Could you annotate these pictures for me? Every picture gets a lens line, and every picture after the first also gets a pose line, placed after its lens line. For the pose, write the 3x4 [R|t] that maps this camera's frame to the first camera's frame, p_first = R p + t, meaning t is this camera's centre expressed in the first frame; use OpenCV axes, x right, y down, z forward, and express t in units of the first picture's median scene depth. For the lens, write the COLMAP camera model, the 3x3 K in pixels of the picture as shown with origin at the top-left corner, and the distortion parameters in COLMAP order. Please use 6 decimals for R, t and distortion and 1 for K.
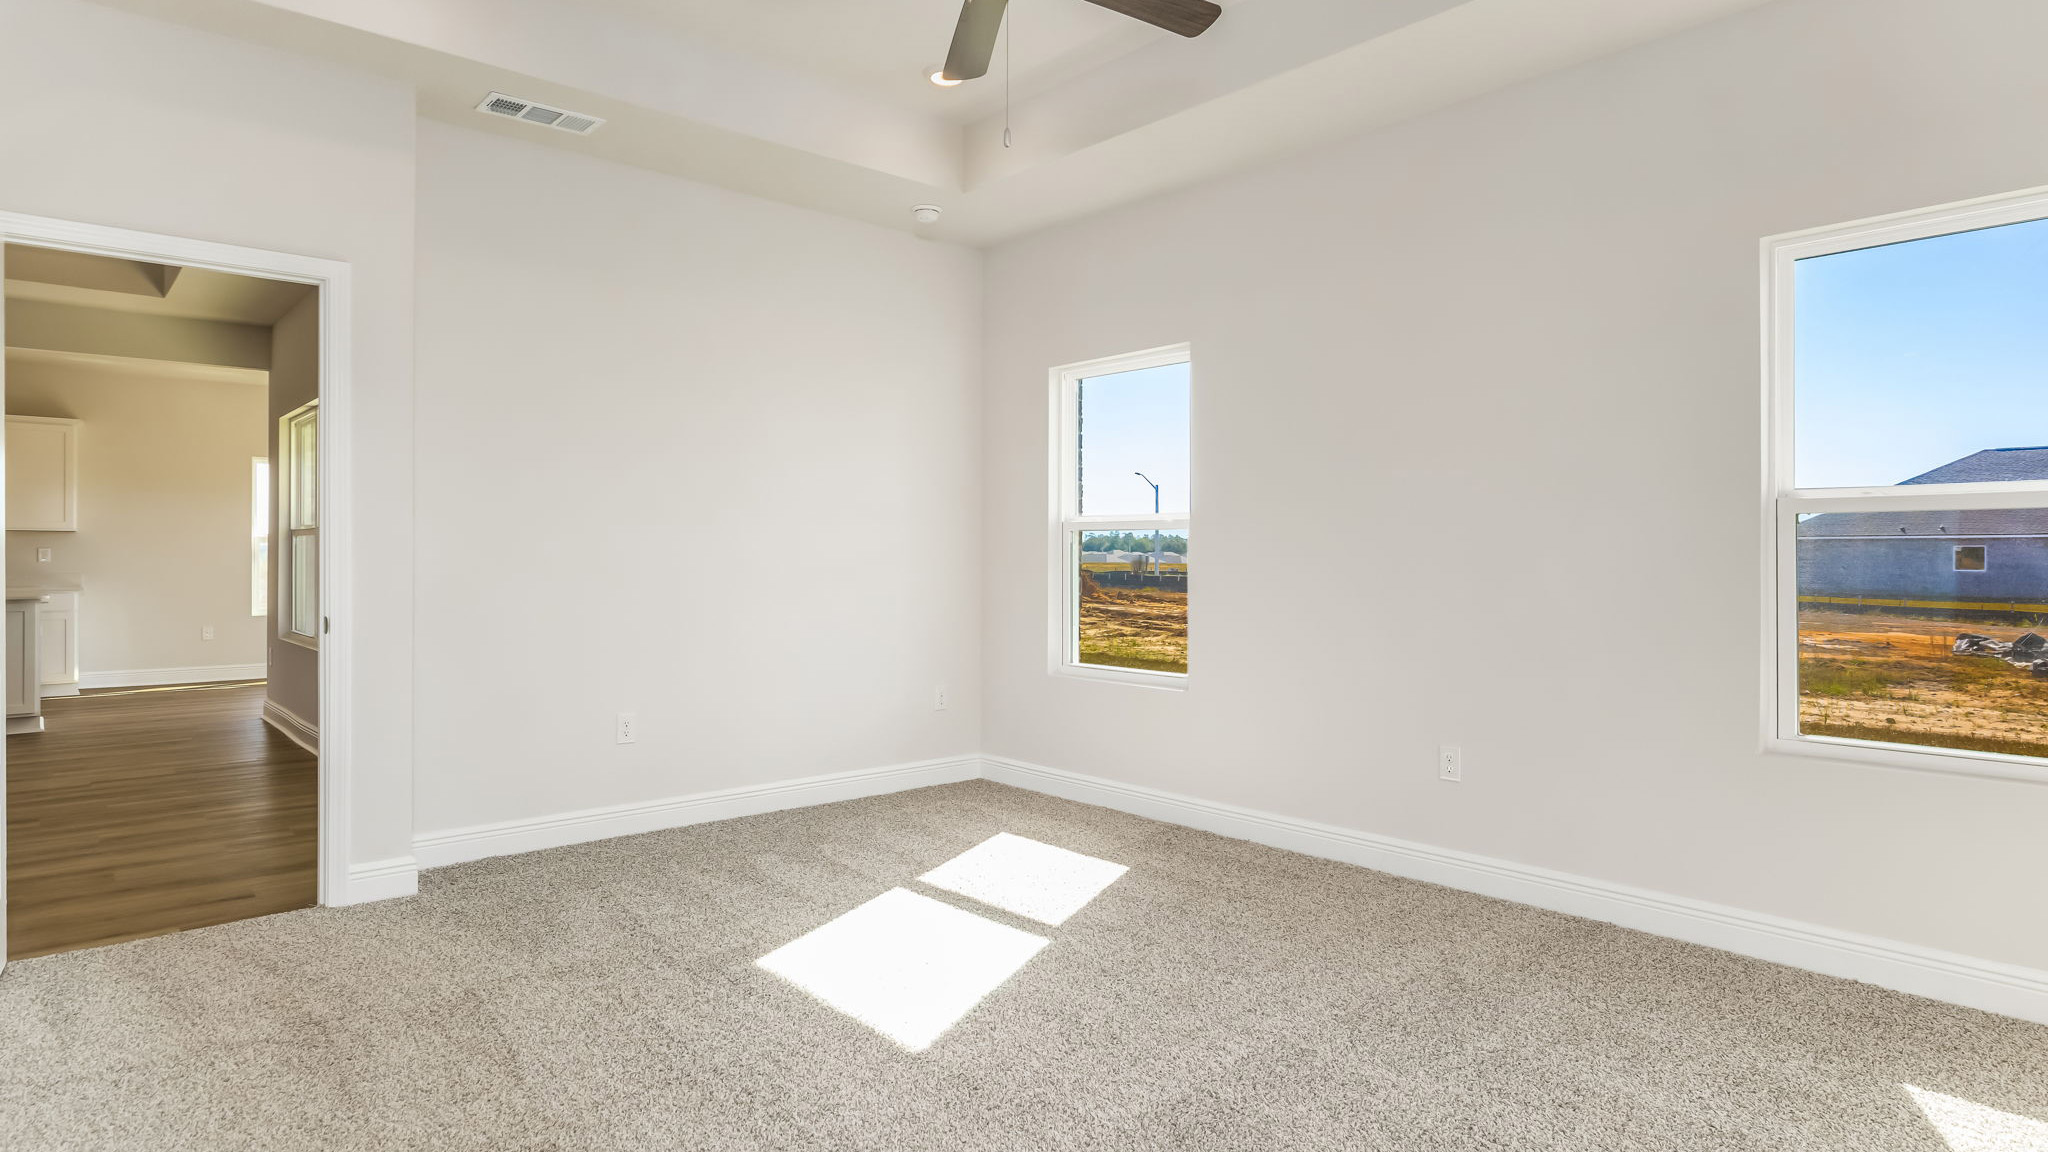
lens RADIAL K [[1122.1, 0, 1019.1], [0, 1122.1, 568.8], [0, 0, 1]] dist [-0.001133, -0.000126]
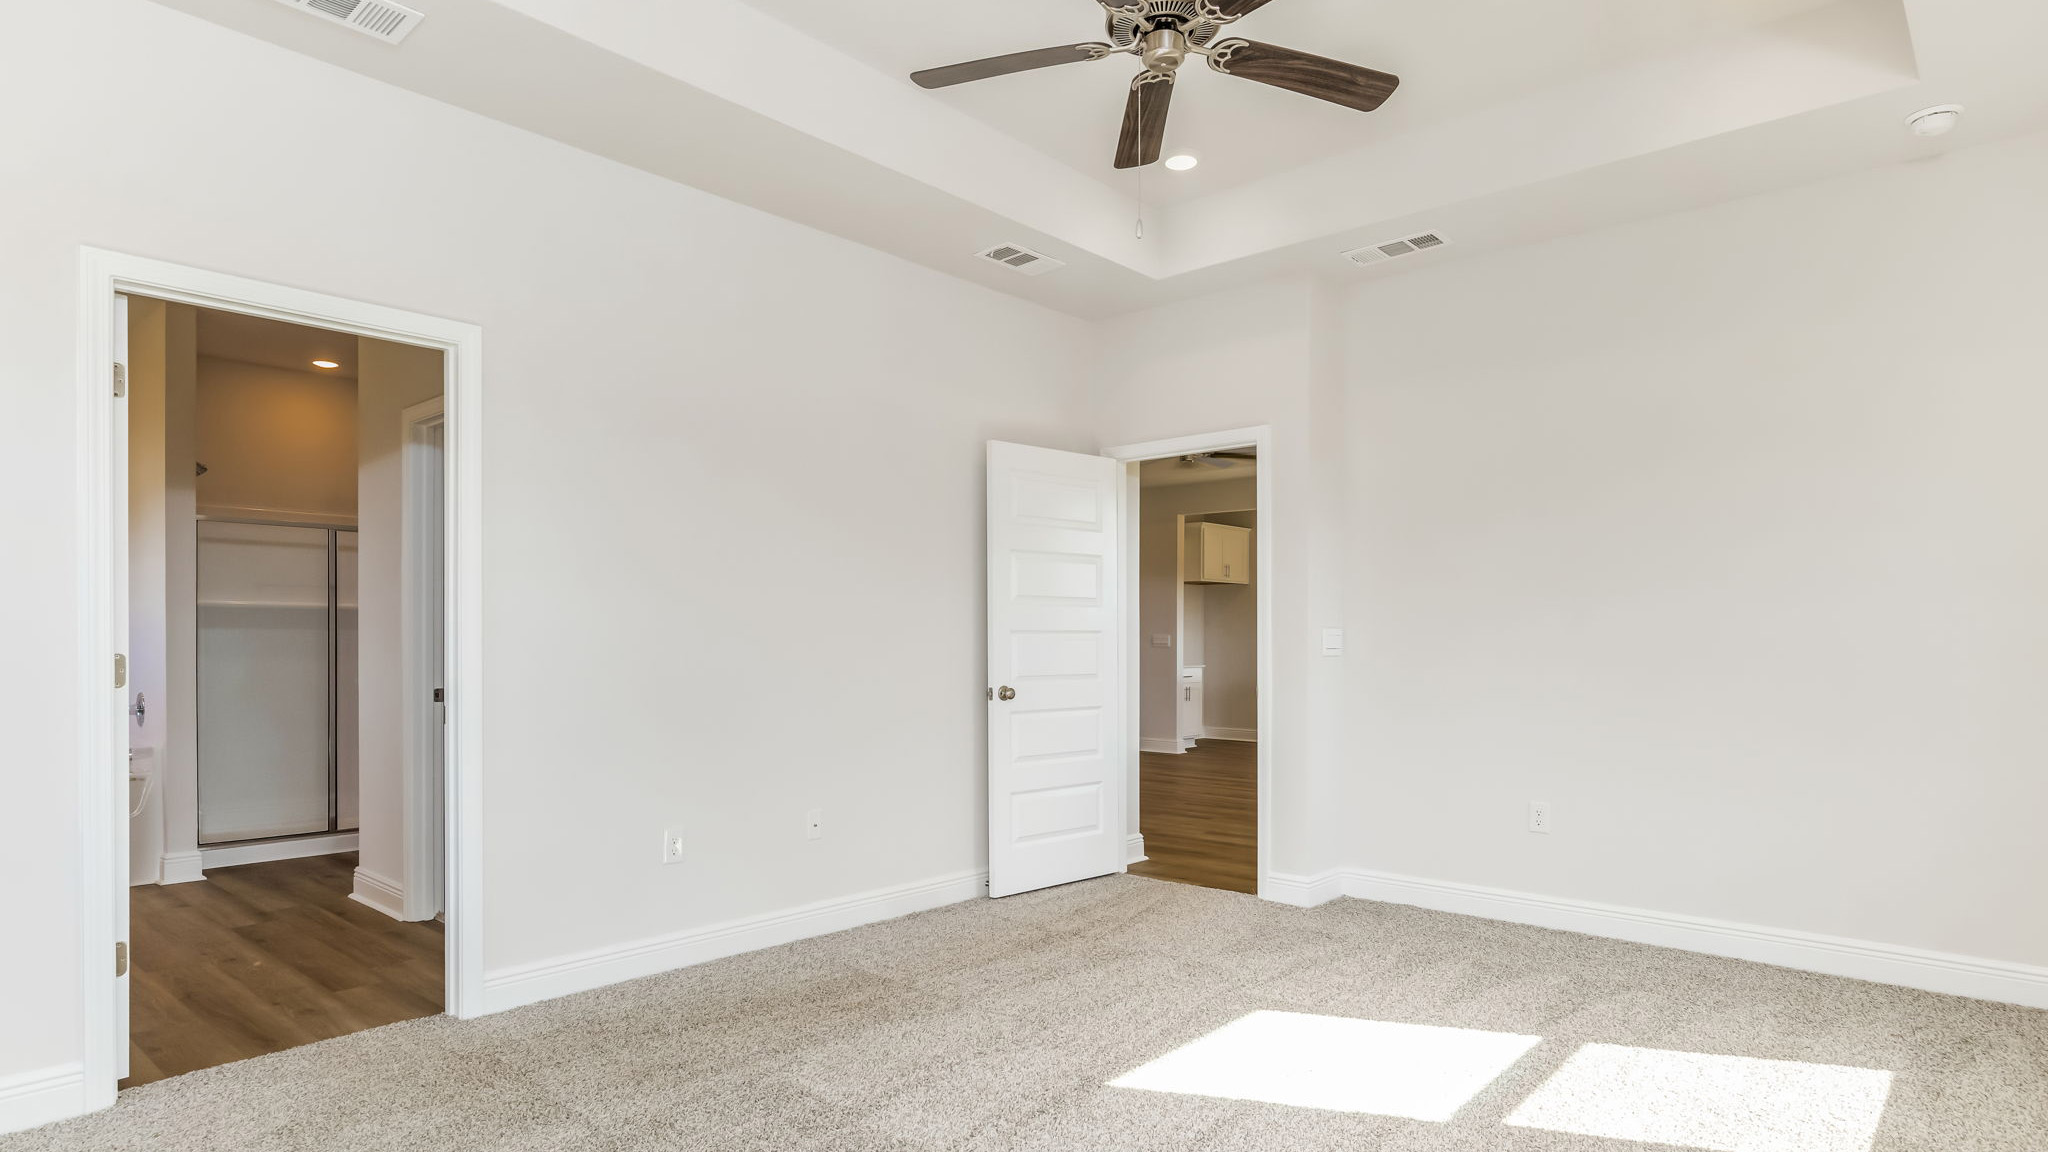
lens RADIAL K [[1124.1, 0, 1024.3], [0, 1124.1, 653.4], [0, 0, 1]] dist [0.001460, 0.000842]
pose [[0.125421, 0.015108, -0.991989, 0.771939], [0.001180, 0.999881, 0.015377, -0.022256], [0.992103, -0.003099, 0.125388, 0.577064]]
